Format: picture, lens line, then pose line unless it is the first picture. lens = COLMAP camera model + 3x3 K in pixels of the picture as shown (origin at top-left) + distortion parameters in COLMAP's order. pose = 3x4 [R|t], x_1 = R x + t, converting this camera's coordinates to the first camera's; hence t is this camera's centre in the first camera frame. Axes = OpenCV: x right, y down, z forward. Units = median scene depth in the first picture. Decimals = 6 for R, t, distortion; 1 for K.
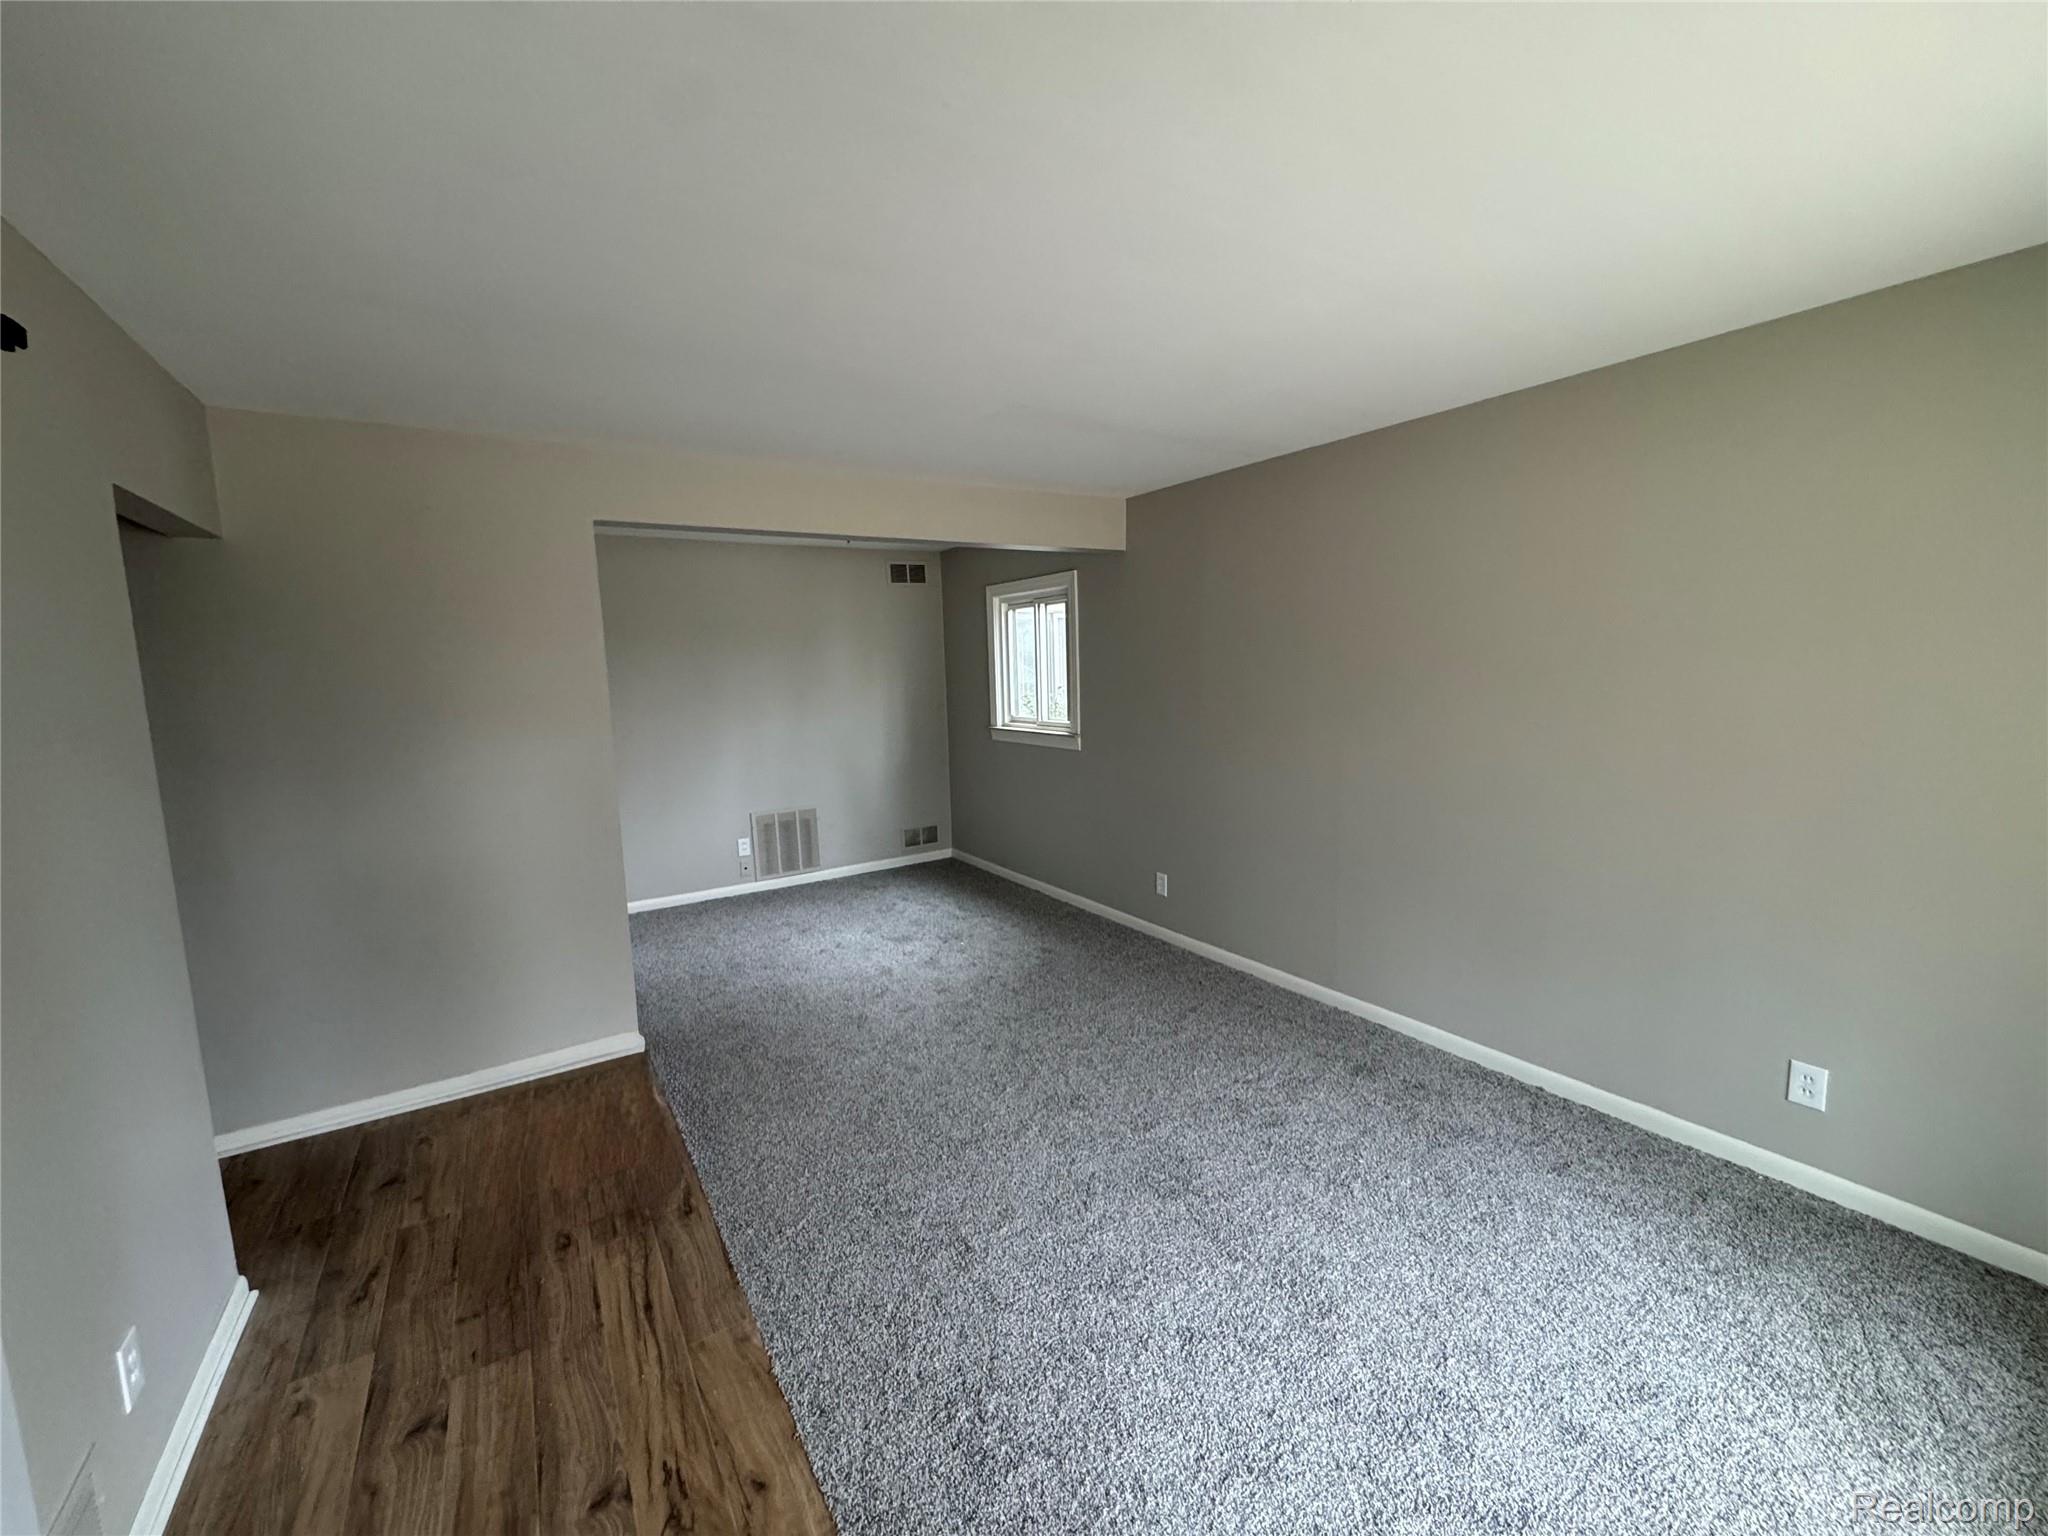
lens RADIAL K [[816.2, 0, 1024.0], [0, 816.2, 768.0], [0, 0, 1]] dist [-0.001563, 0.003758]
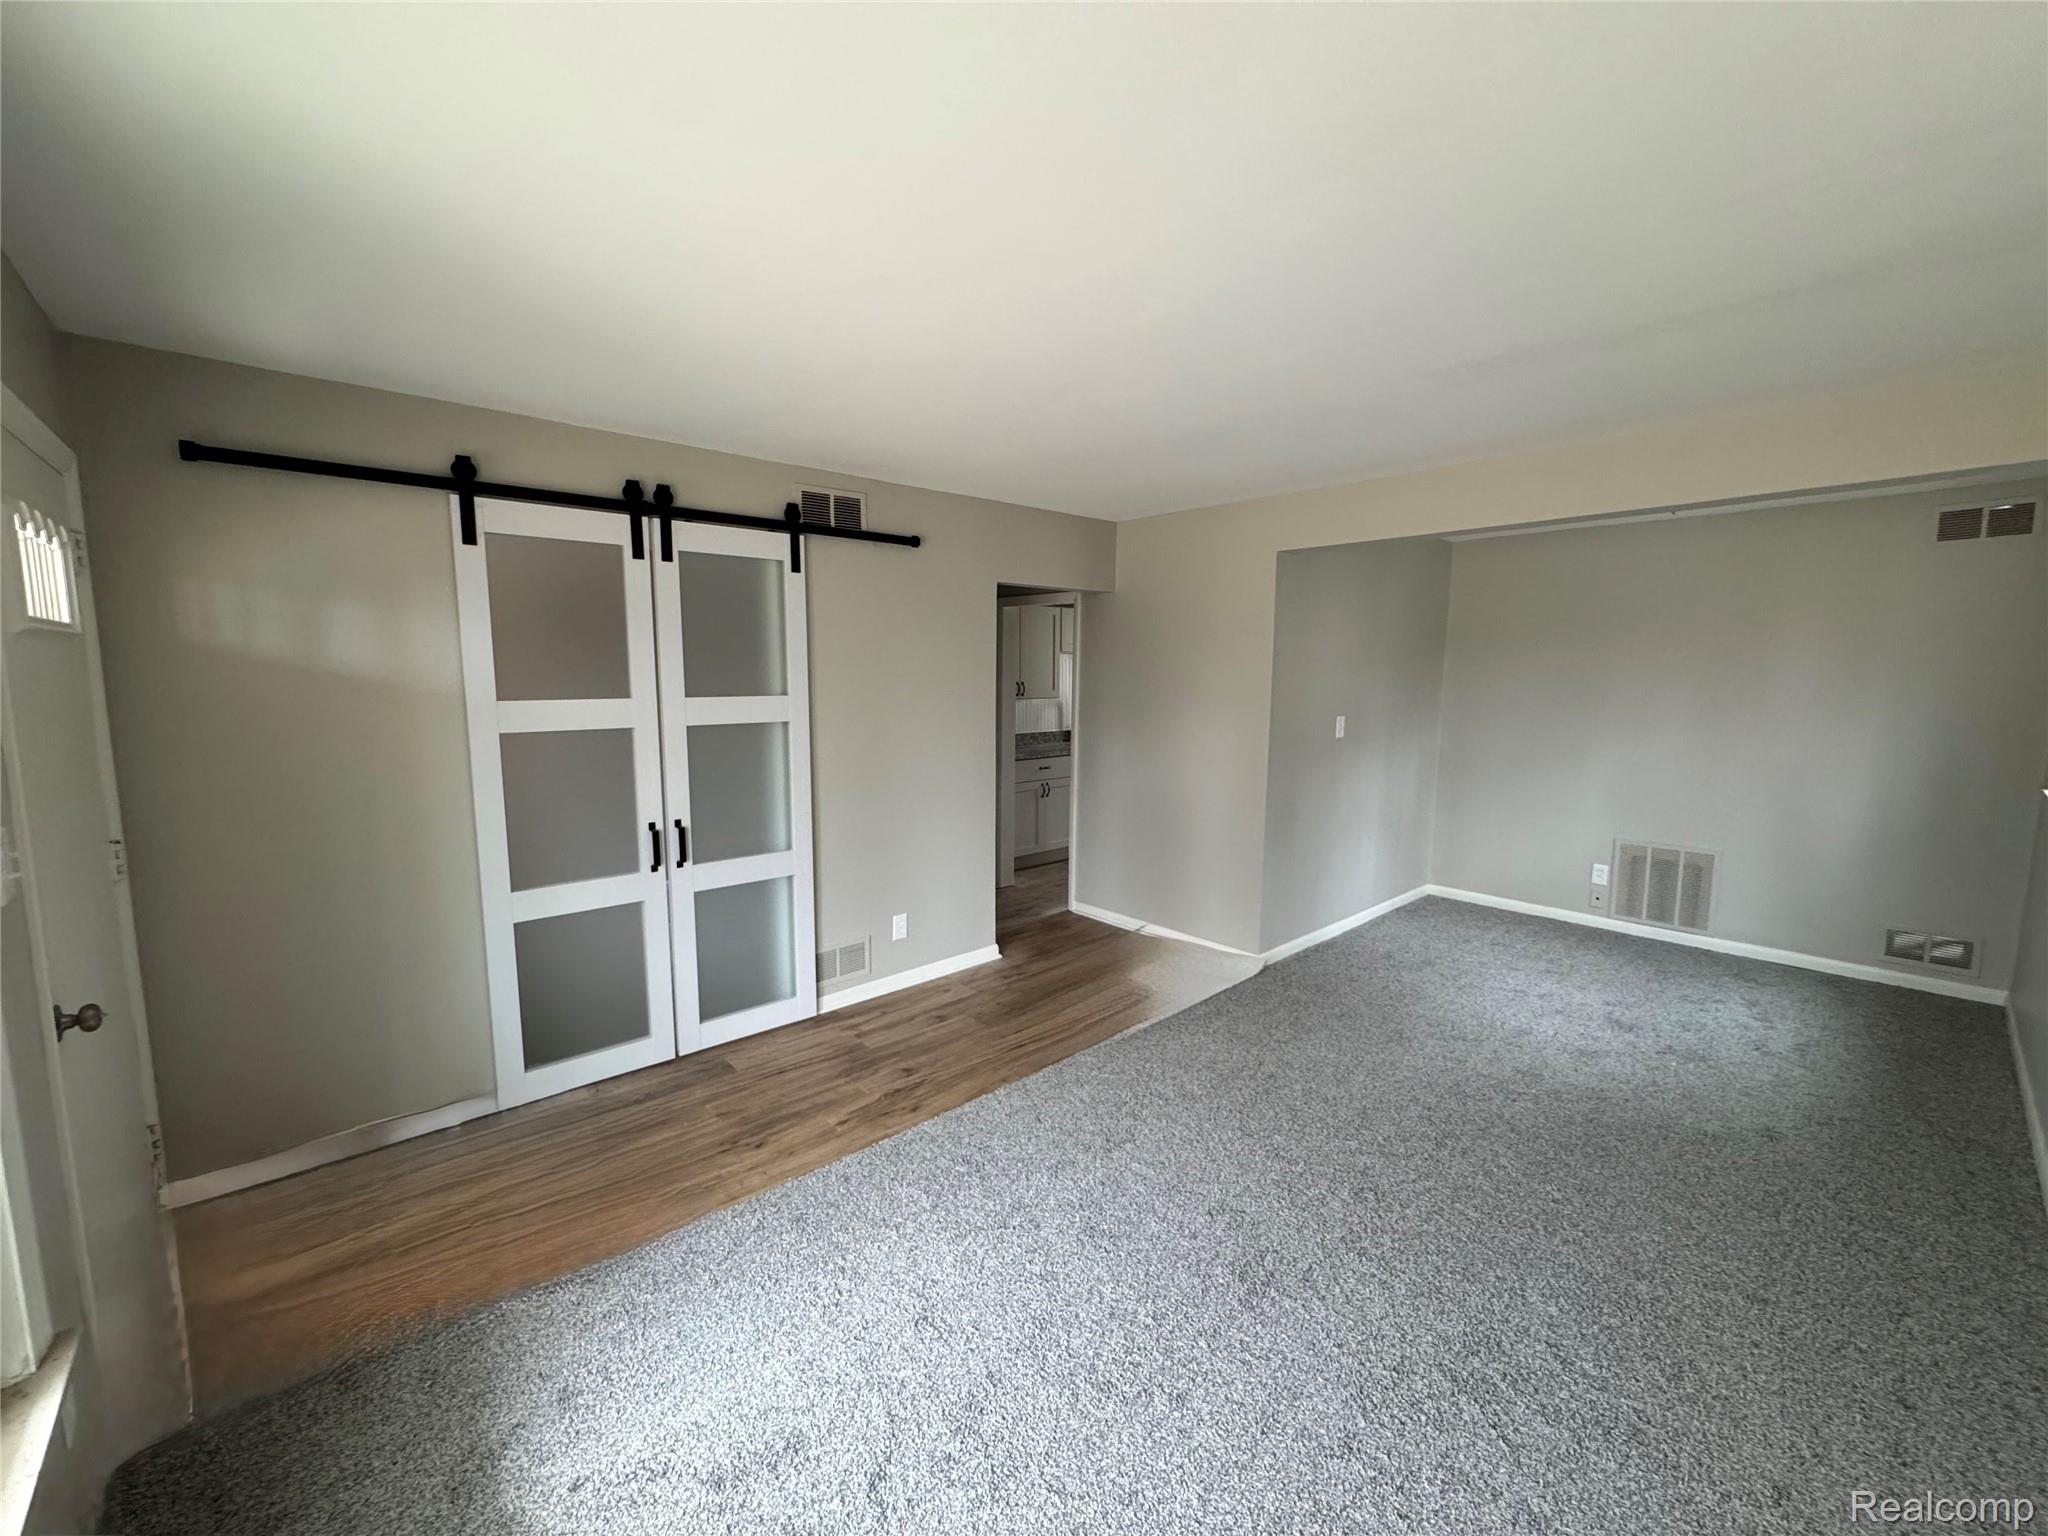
lens RADIAL K [[816.2, 0, 1024.0], [0, 816.2, 768.0], [0, 0, 1]] dist [-0.001563, 0.003758]
pose [[0.165316, 0.149721, -0.974810, 0.460913], [-0.134227, 0.982628, 0.128159, -0.052307], [0.977064, 0.109659, 0.182541, 0.265233]]
